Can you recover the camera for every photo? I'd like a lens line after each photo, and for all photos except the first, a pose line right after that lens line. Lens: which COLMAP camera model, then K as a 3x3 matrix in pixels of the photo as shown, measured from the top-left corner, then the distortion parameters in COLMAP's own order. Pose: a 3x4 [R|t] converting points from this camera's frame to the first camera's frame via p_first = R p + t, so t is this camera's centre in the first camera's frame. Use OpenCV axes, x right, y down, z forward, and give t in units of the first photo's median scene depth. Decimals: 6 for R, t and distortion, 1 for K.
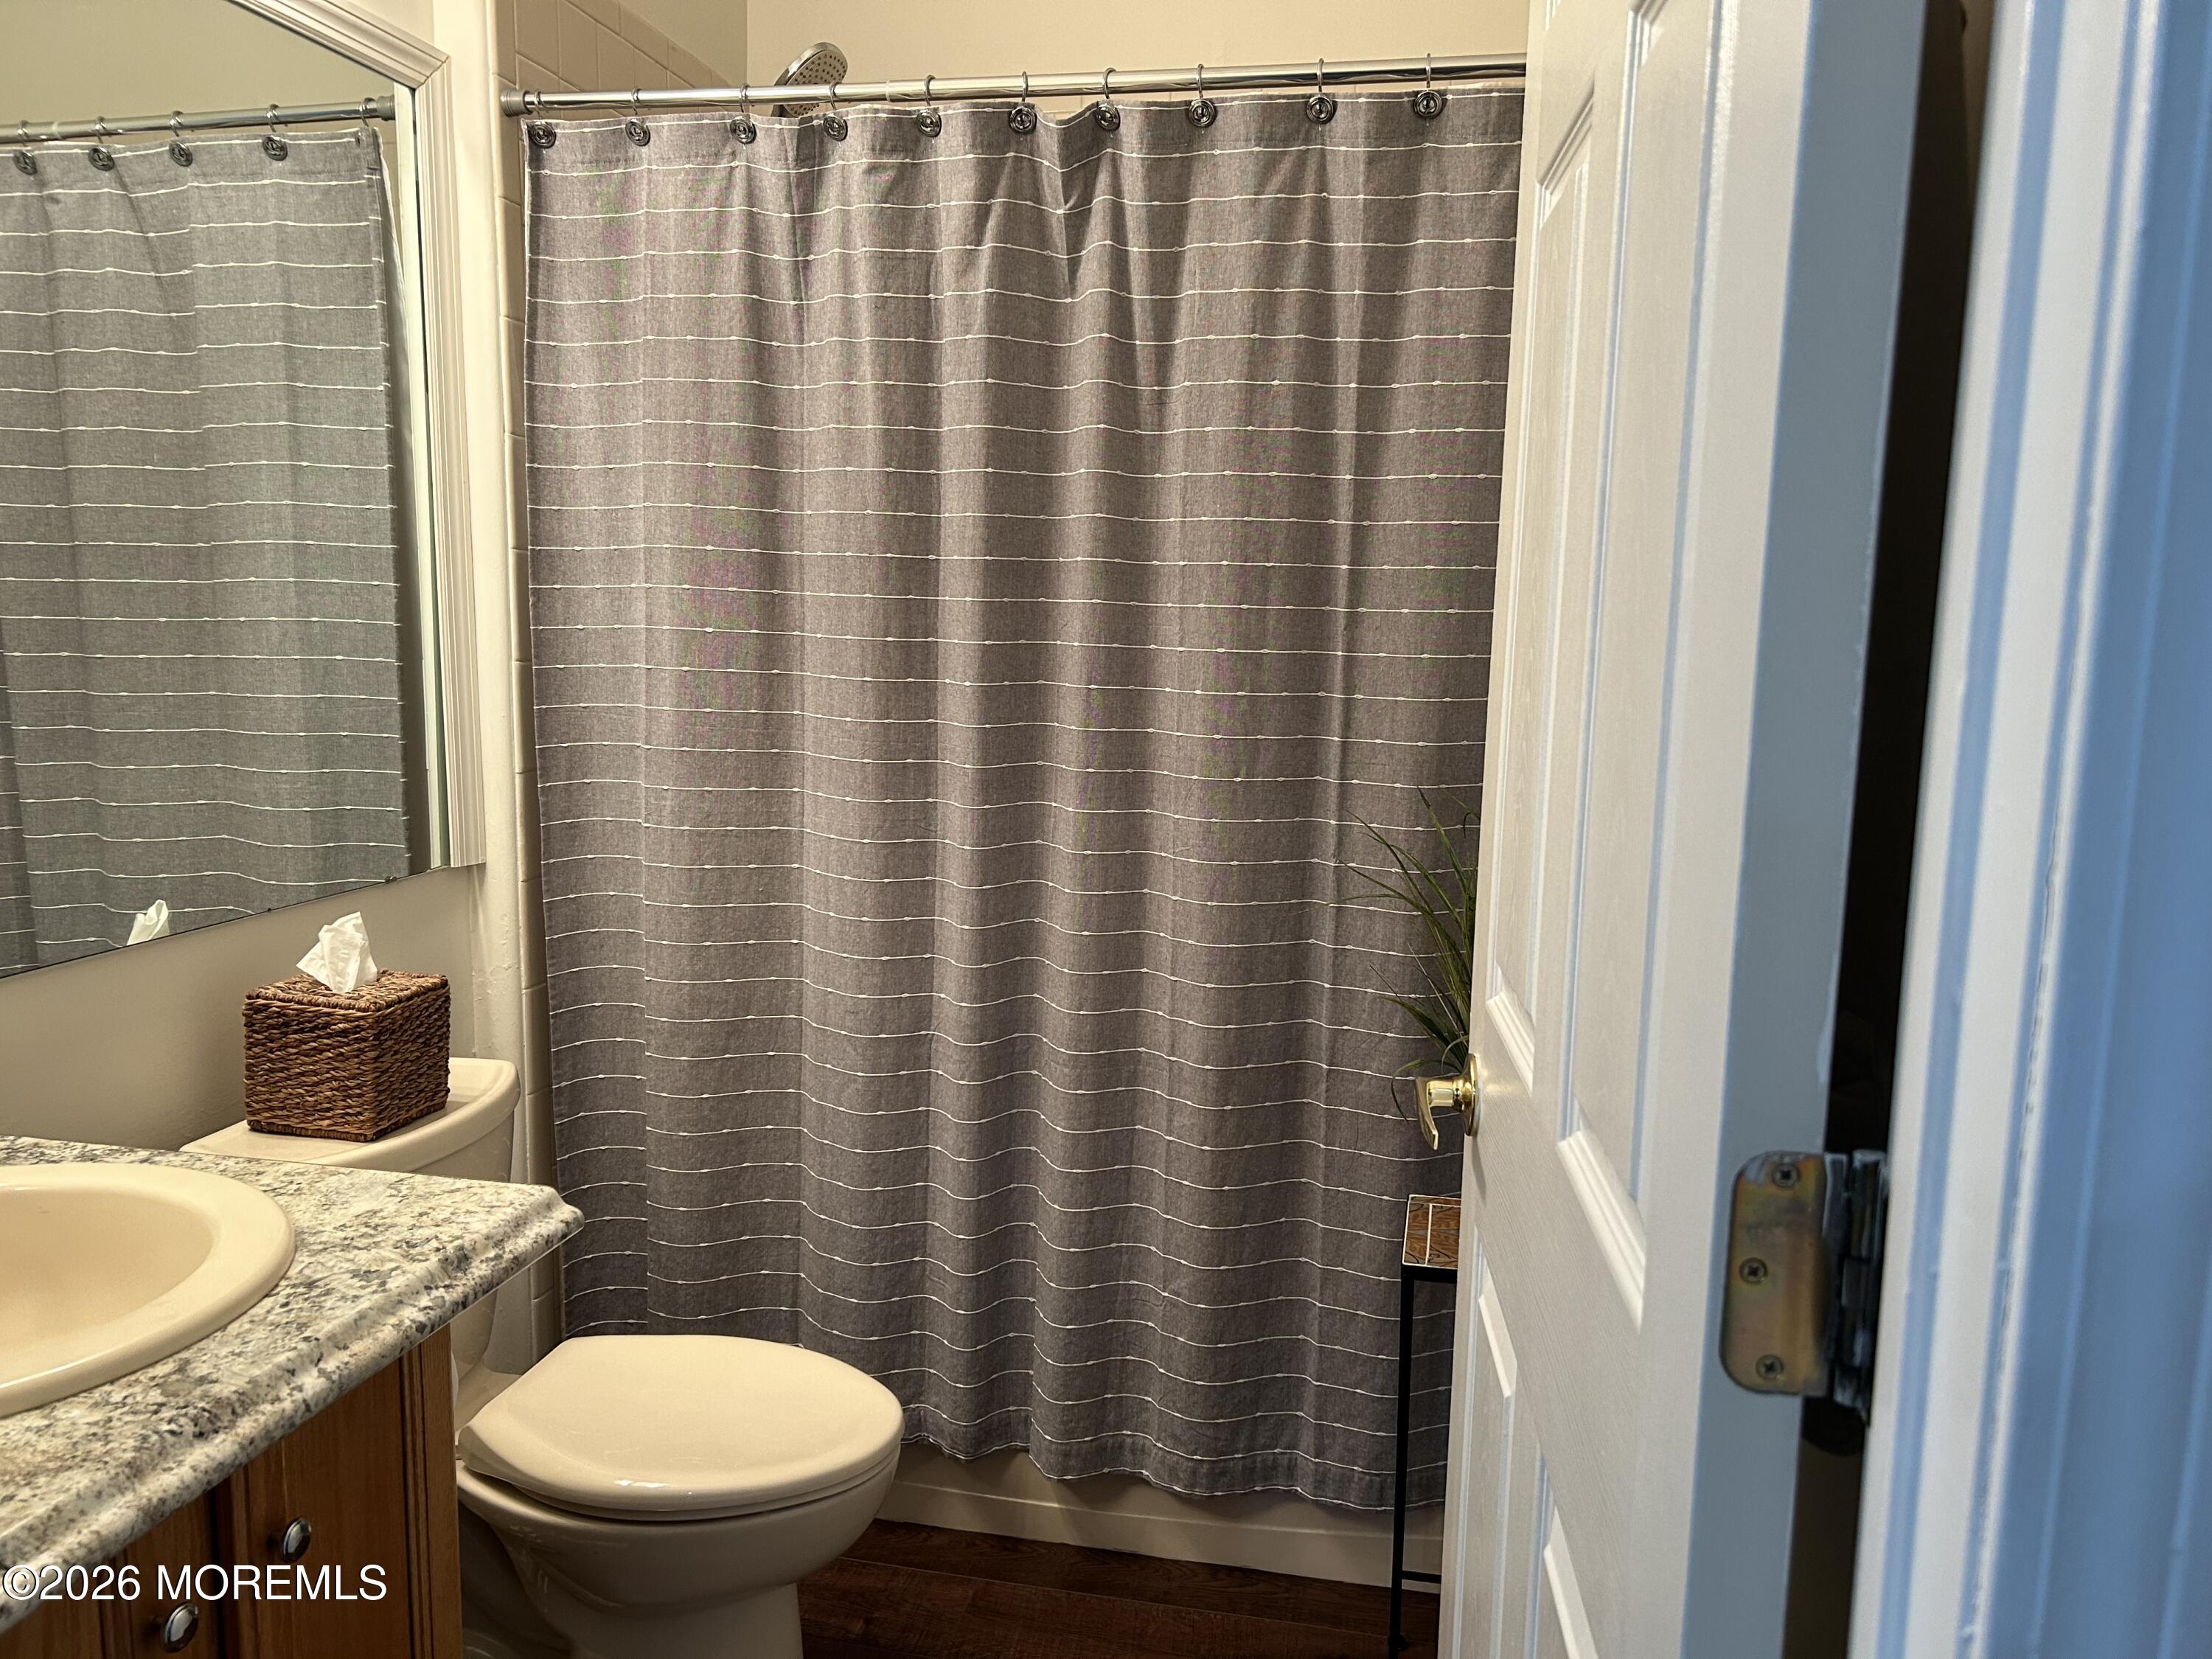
lens RADIAL K [[1685.7, 0, 1106.0], [0, 1685.7, 829.5], [0, 0, 1]] dist [0.001321, 0.000607]
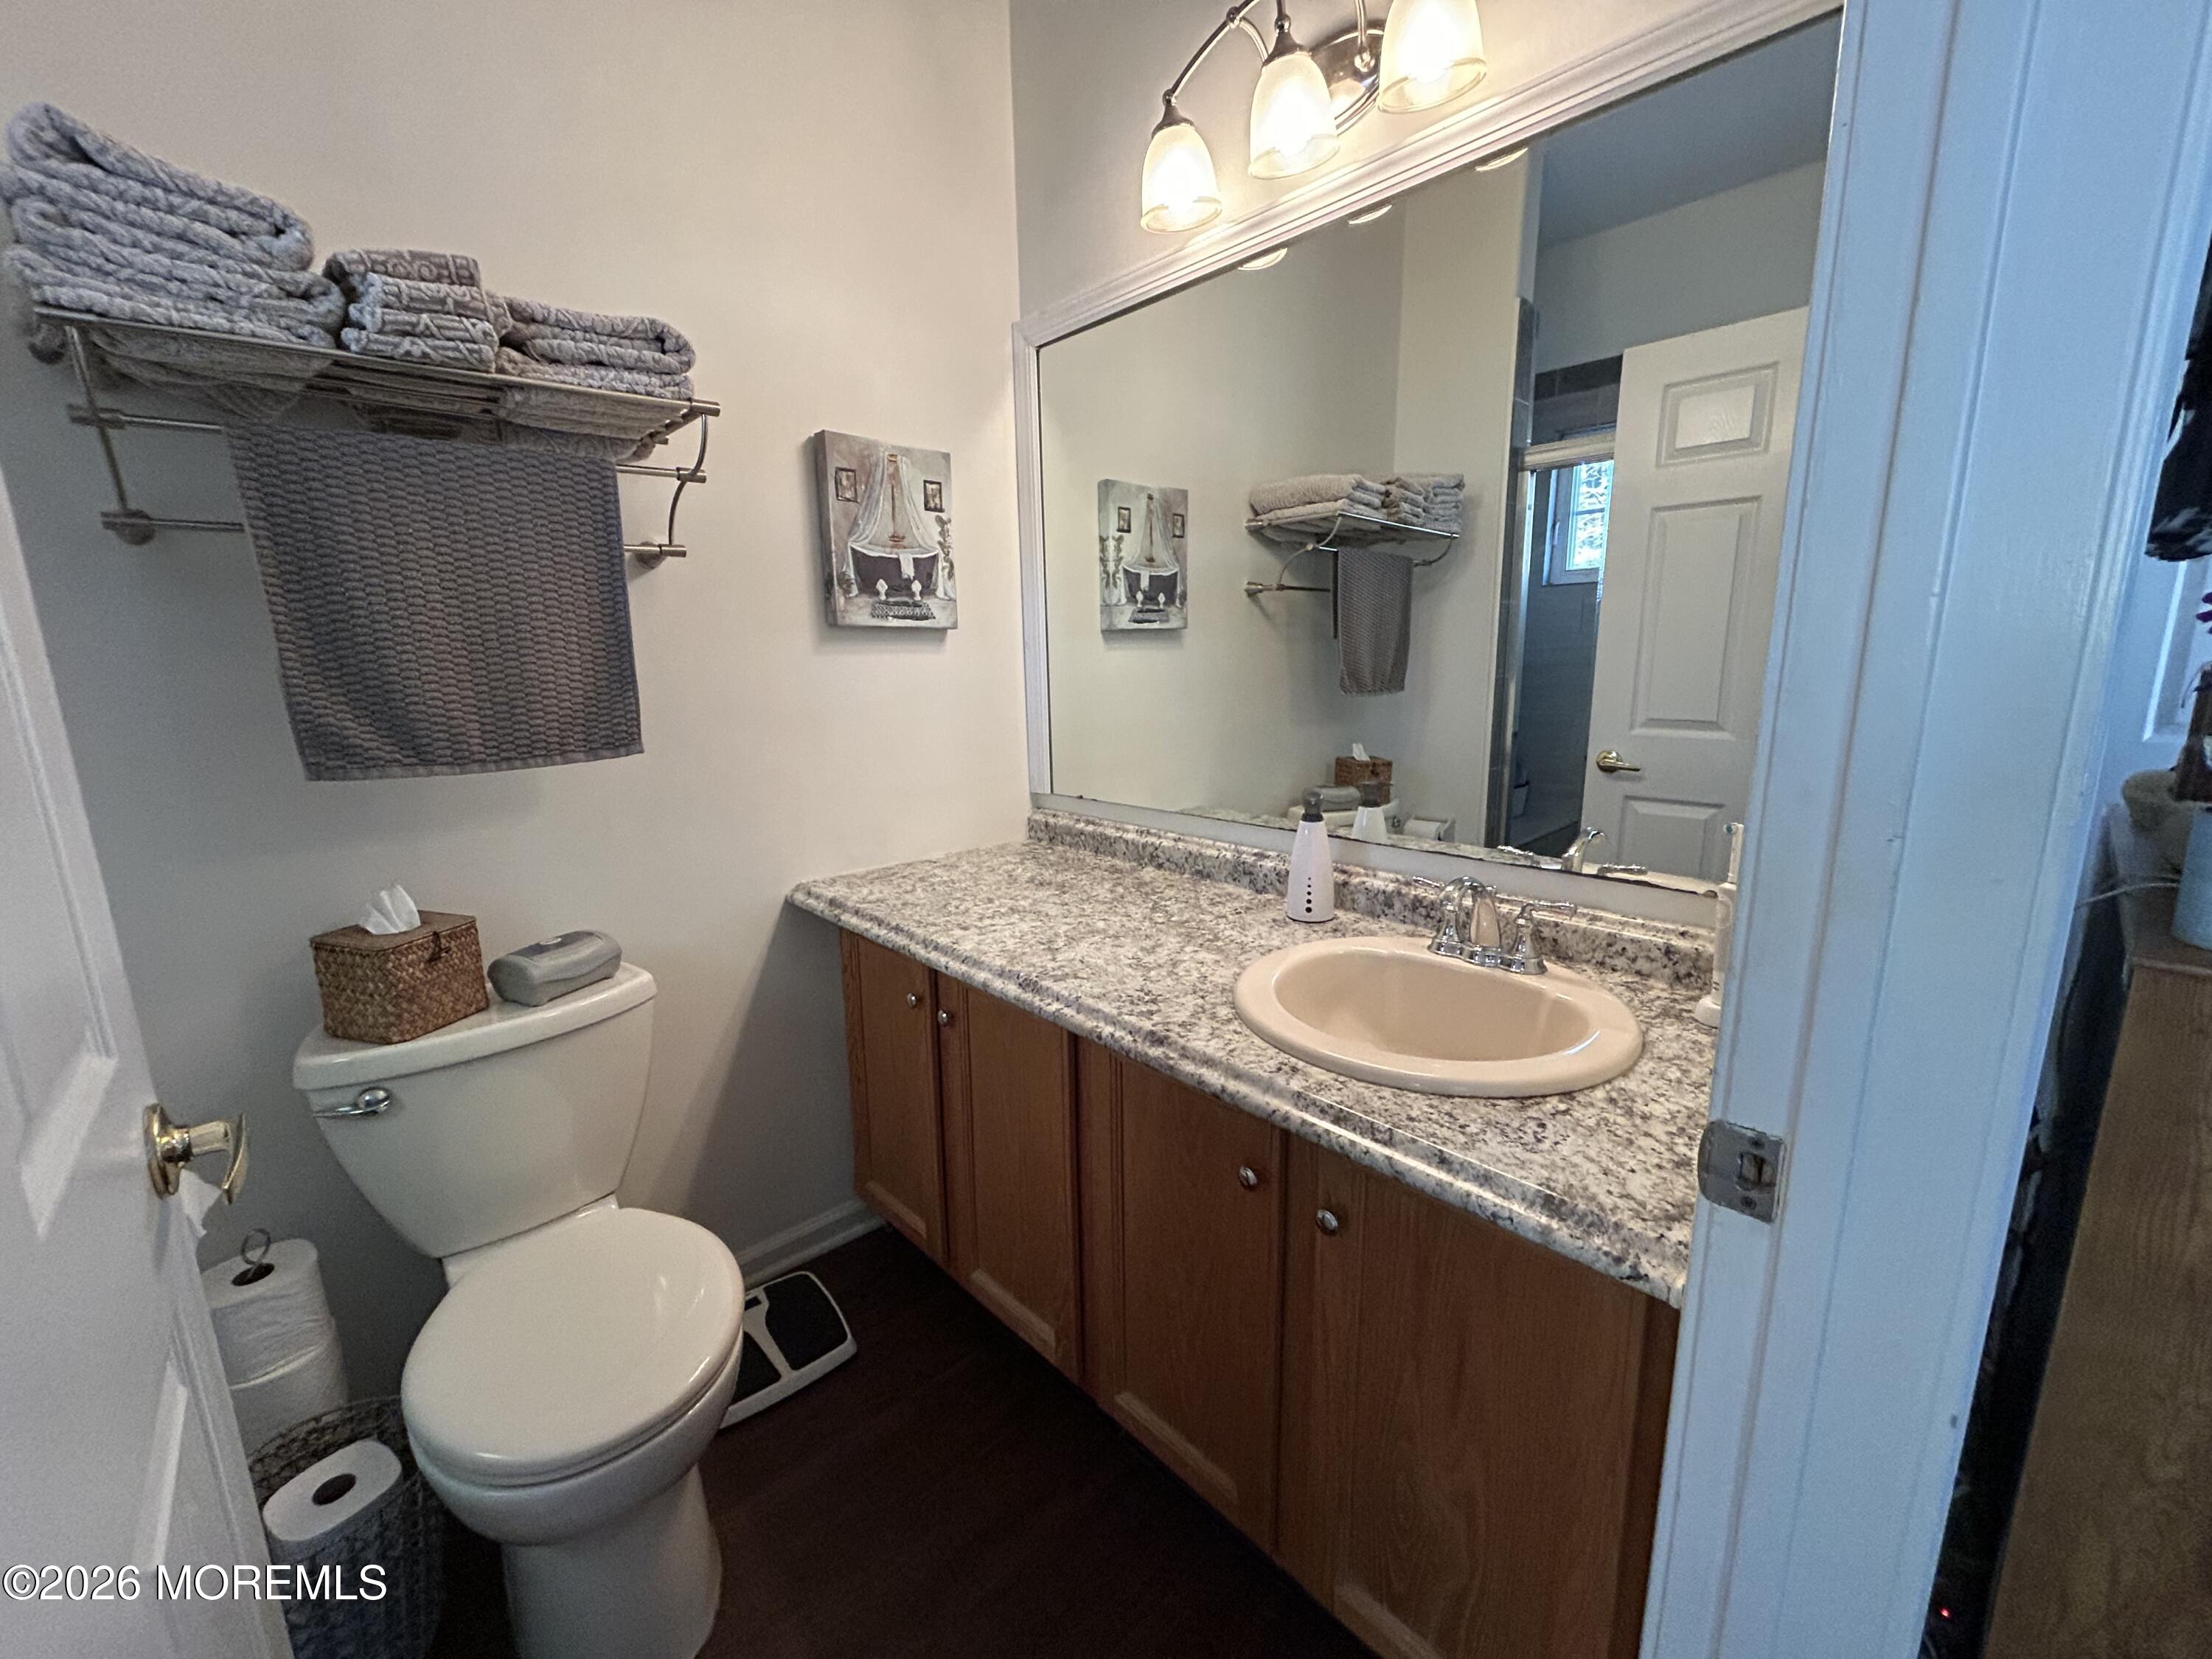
lens RADIAL K [[882.3, 0, 1100.4], [0, 882.3, 825.0], [0, 0, 1]] dist [-0.000775, -0.000626]
pose [[-0.564161, 0.152244, -0.811507, 0.307732], [-0.112035, 0.959648, 0.257923, -0.155340], [0.818028, 0.236427, -0.524339, 1.428584]]
